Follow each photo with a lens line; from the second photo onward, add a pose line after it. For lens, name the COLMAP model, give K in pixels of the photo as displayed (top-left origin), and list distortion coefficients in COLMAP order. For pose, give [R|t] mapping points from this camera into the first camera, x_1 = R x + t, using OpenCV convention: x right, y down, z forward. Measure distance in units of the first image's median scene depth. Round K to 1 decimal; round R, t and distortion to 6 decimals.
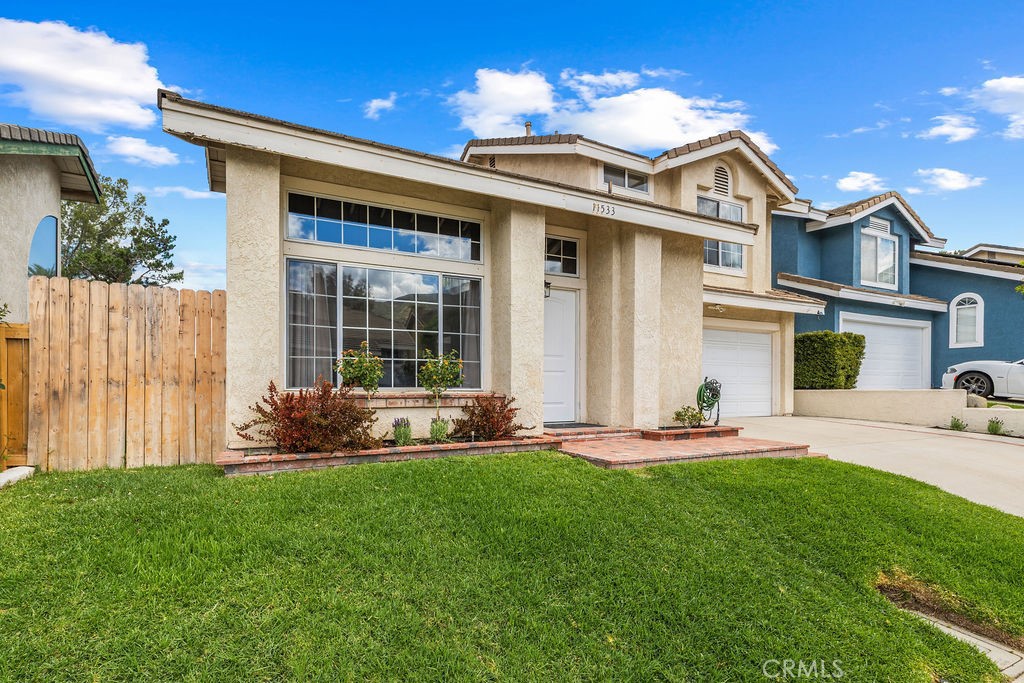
lens RADIAL K [[468.7, 0, 474.7], [0, 468.7, 389.5], [0, 0, 1]] dist [-0.001781, 0.001217]
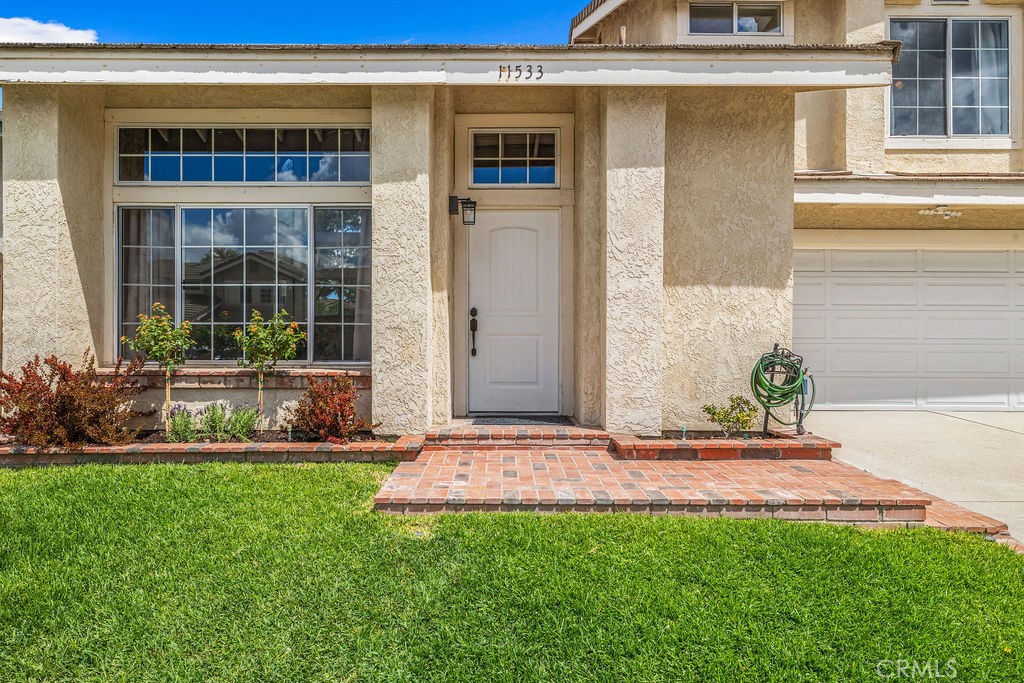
lens RADIAL K [[550.4, 0, 505.9], [0, 550.4, 340.7], [0, 0, 1]] dist [0.002221, 0.001113]
pose [[0.906387, -0.000802, -0.422448, 0.501475], [-0.002876, 0.999963, -0.008069, -0.025657], [0.422439, 0.008529, 0.906351, 0.307548]]
